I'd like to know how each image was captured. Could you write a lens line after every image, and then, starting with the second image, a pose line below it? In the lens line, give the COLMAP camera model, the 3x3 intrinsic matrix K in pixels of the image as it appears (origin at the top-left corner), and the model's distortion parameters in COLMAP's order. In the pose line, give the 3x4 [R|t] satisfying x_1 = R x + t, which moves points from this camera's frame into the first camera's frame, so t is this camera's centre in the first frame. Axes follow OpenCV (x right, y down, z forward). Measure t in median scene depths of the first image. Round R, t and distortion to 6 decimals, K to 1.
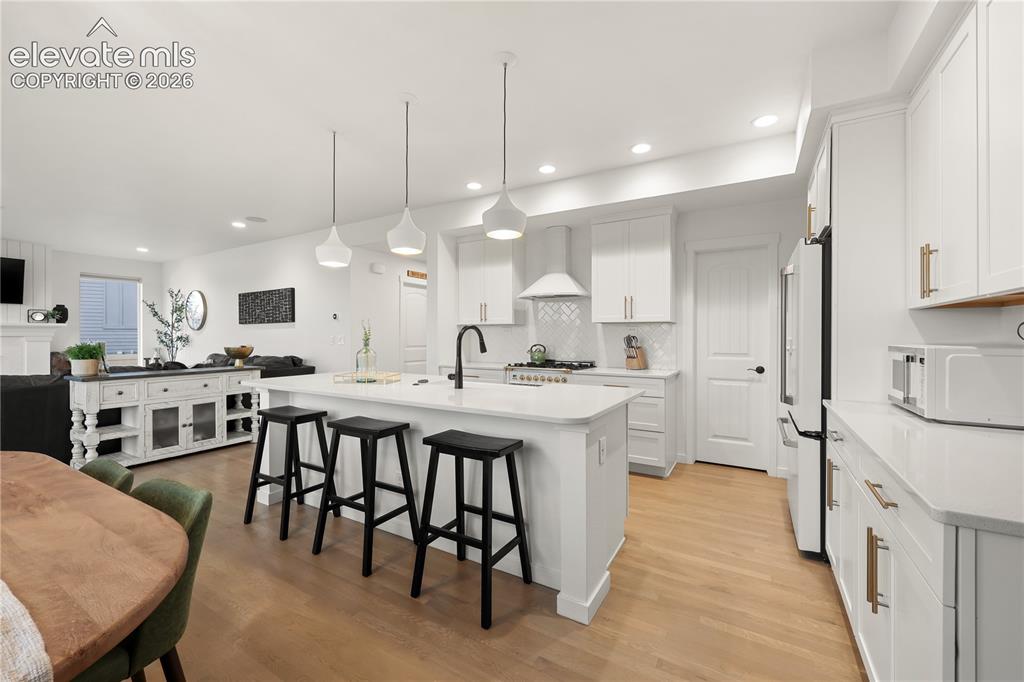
lens RADIAL K [[412.8, 0, 510.5], [0, 412.8, 336.8], [0, 0, 1]] dist [0.001681, 0.000027]
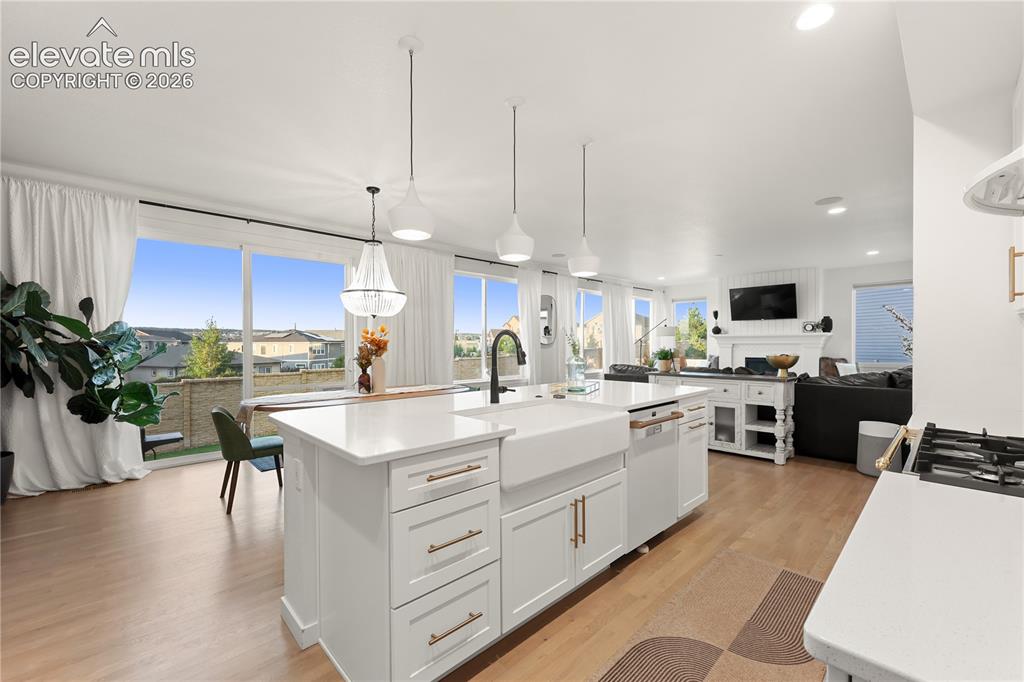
lens RADIAL K [[412.8, 0, 503.6], [0, 412.8, 347.2], [0, 0, 1]] dist [0.001681, 0.000027]
pose [[-0.266306, 0.007619, -0.963858, 0.380115], [-0.002309, 0.999961, 0.008542, 0.000331], [0.963886, 0.004500, -0.266278, 0.658763]]
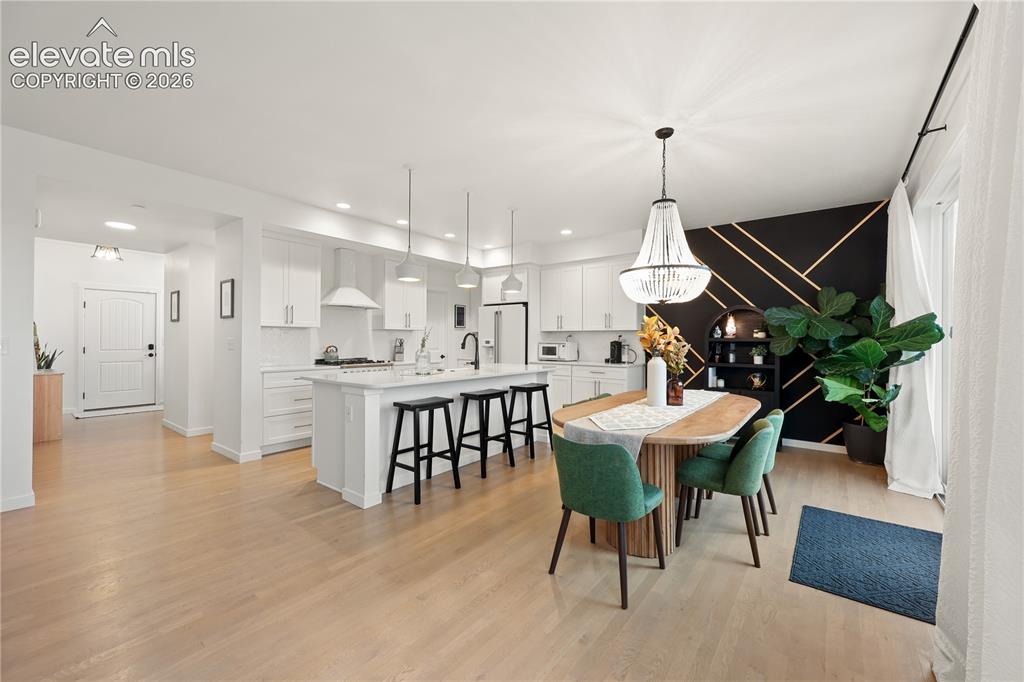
lens RADIAL K [[412.8, 0, 513.7], [0, 412.8, 337.8], [0, 0, 1]] dist [0.001681, 0.000027]
pose [[0.123740, 0.003652, 0.992308, -0.985309], [-0.003306, 0.999989, -0.003268, -0.001480], [-0.992309, -0.002876, 0.123751, 0.340149]]
